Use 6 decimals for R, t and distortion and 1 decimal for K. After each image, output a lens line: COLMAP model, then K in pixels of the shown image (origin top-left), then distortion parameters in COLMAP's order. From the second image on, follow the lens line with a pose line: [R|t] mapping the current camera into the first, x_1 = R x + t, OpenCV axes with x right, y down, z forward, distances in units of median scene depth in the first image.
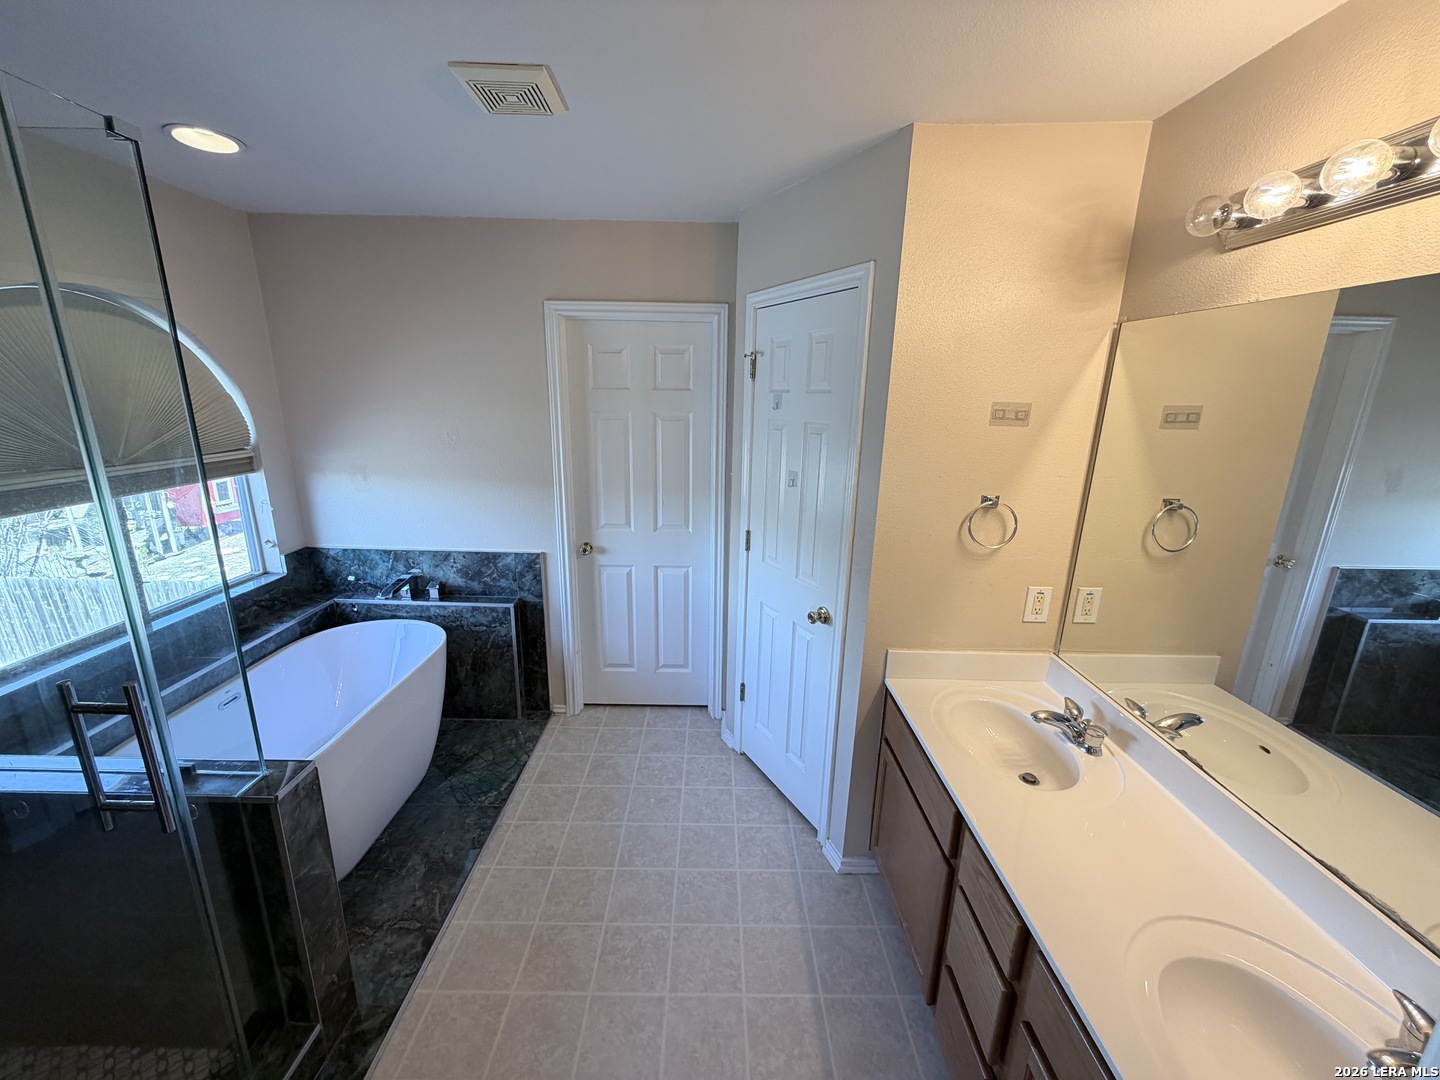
lens RADIAL K [[575.6, 0, 715.0], [0, 575.6, 540.9], [0, 0, 1]] dist [0.000779, 0.000443]
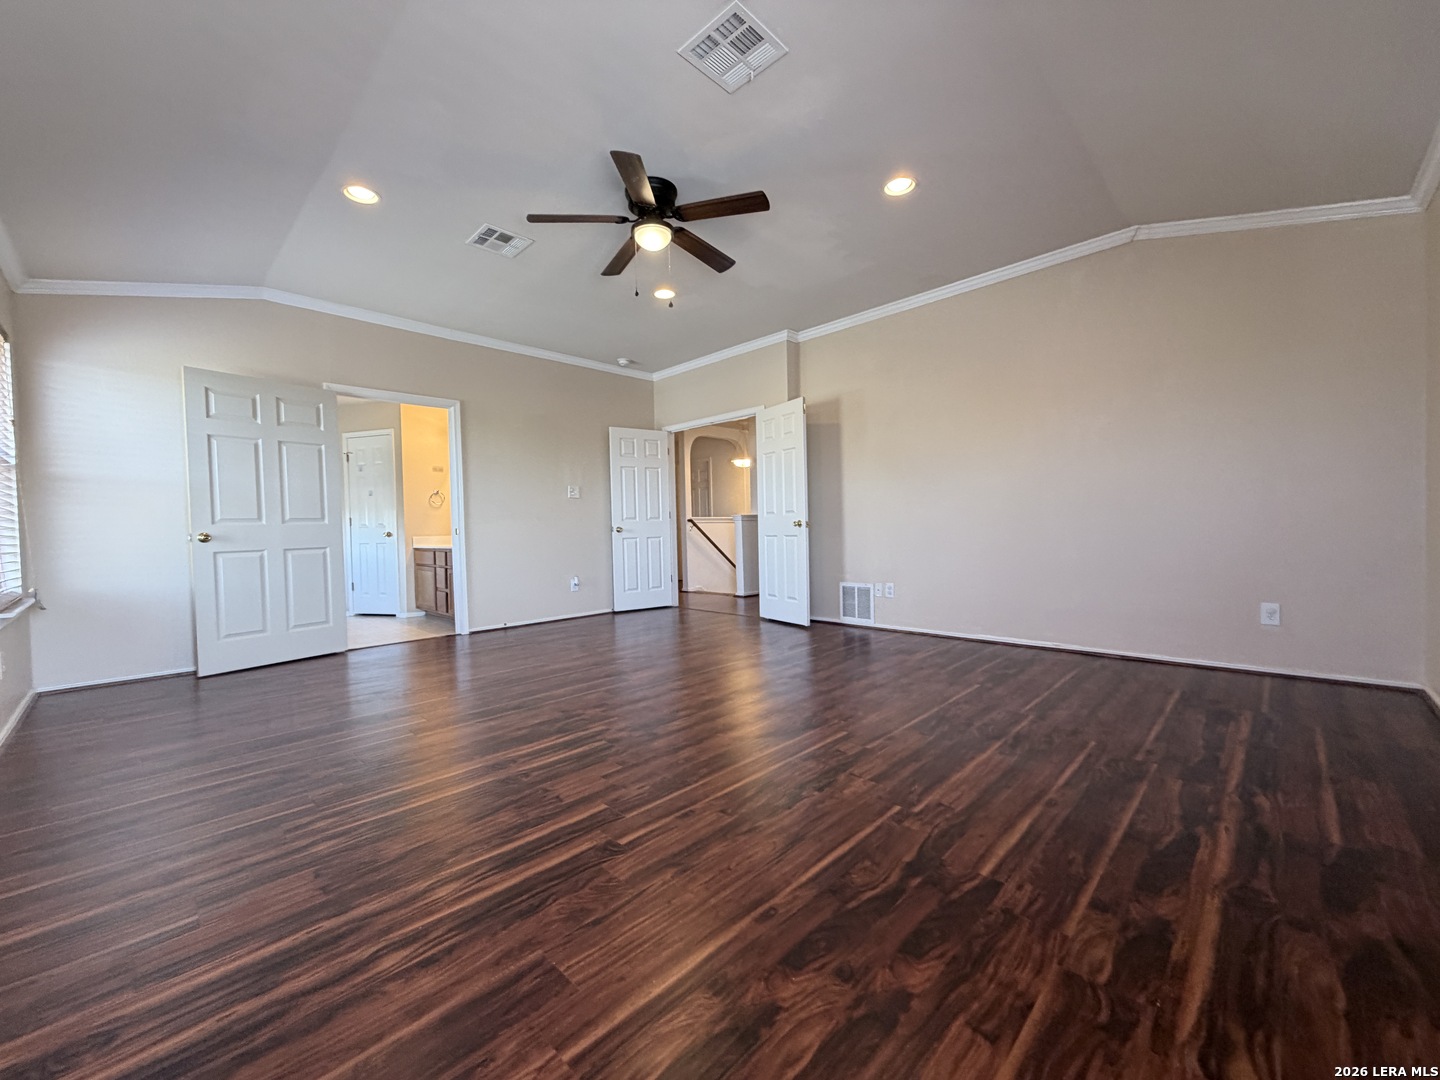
lens RADIAL K [[575.6, 0, 715.0], [0, 575.6, 540.9], [0, 0, 1]] dist [0.000779, 0.000443]
pose [[0.697186, -0.049213, 0.715199, -0.614962], [0.215910, 0.965734, -0.144020, 0.758255], [-0.683604, 0.254827, 0.683922, -1.755042]]
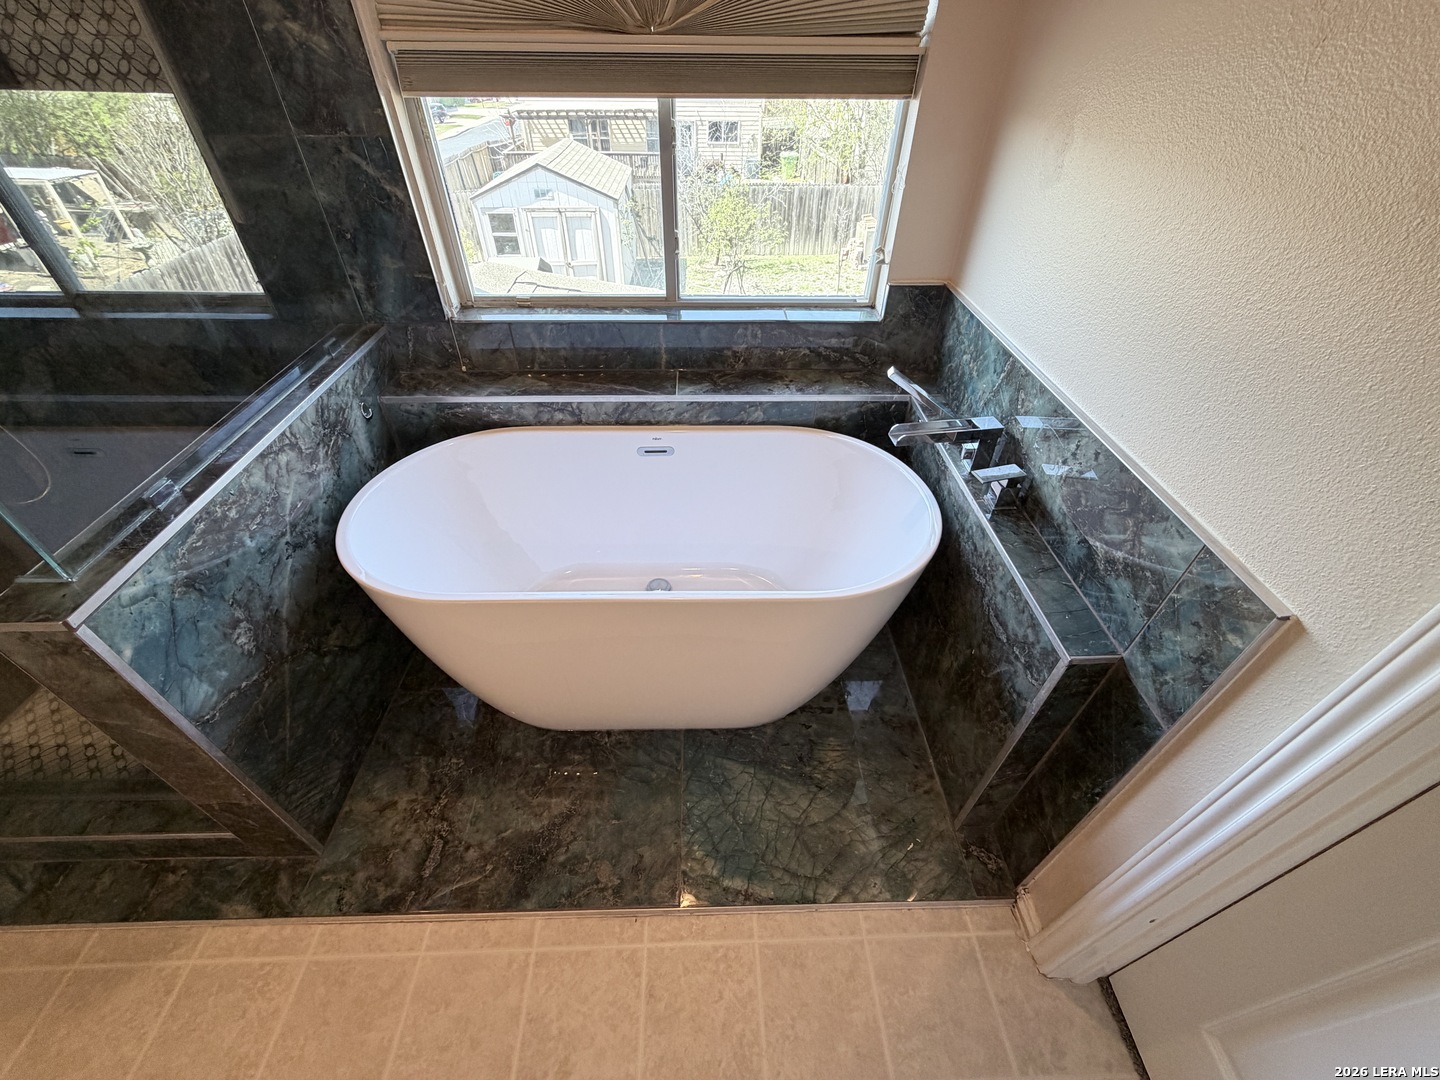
lens RADIAL K [[578.5, 0, 714.5], [0, 578.5, 540.2], [0, 0, 1]] dist [0.001038, -0.000146]
pose [[0.031249, 0.639658, -0.768024, -0.159999], [-0.260121, 0.747126, 0.611669, -0.091352], [0.965070, 0.180665, 0.189736, 0.778920]]
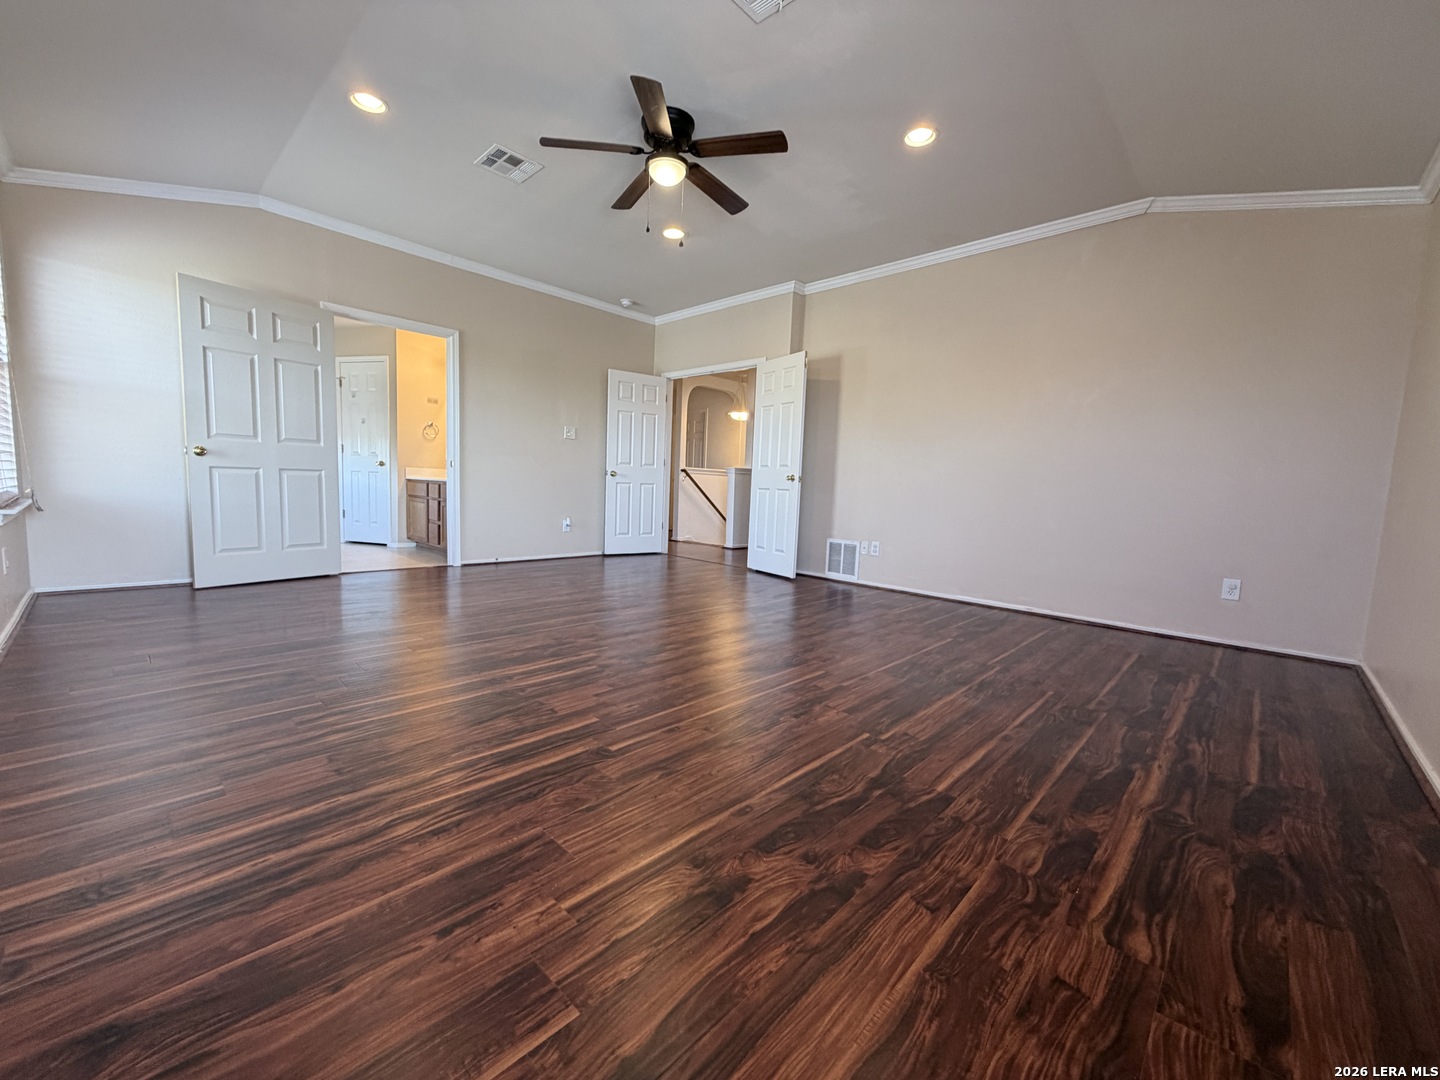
lens RADIAL K [[575.6, 0, 715.0], [0, 575.6, 540.9], [0, 0, 1]] dist [0.000779, 0.000443]
pose [[0.685880, -0.060382, 0.725206, -0.648731], [0.156378, 0.985500, -0.065844, 0.783886], [-0.710715, 0.158567, 0.685377, -1.764980]]
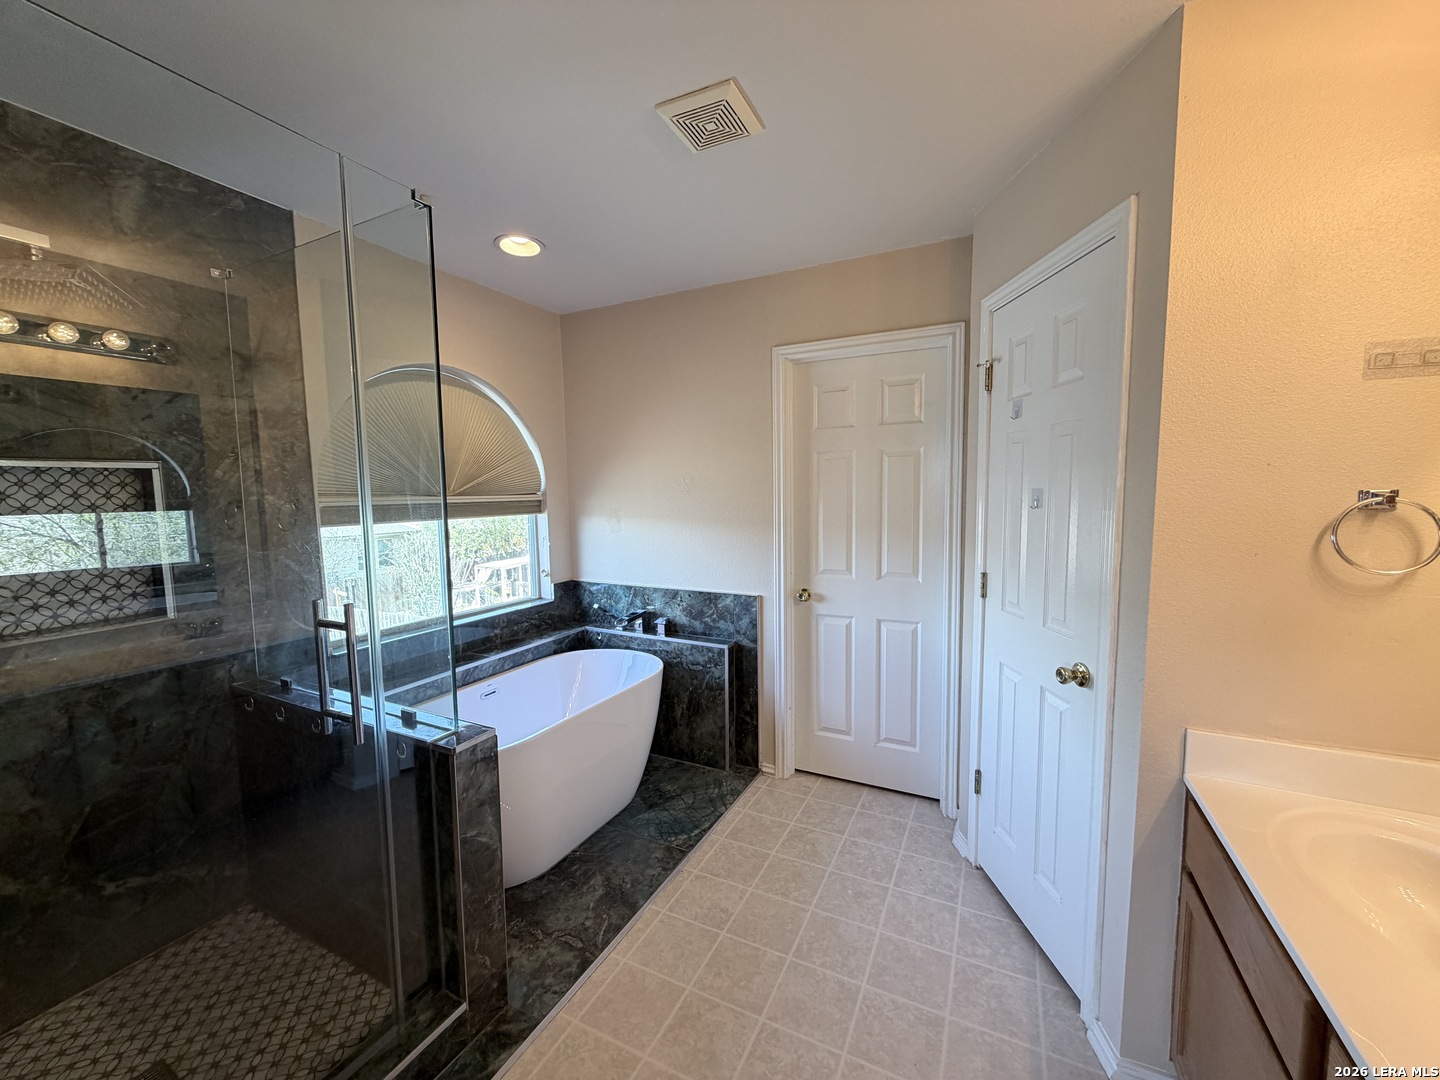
lens RADIAL K [[575.6, 0, 715.0], [0, 575.6, 540.9], [0, 0, 1]] dist [0.000779, 0.000443]
pose [[0.892447, 0.009248, -0.451058, 0.079277], [-0.084570, 0.985497, -0.147120, 0.084711], [0.443155, 0.169443, 0.880285, 0.093636]]
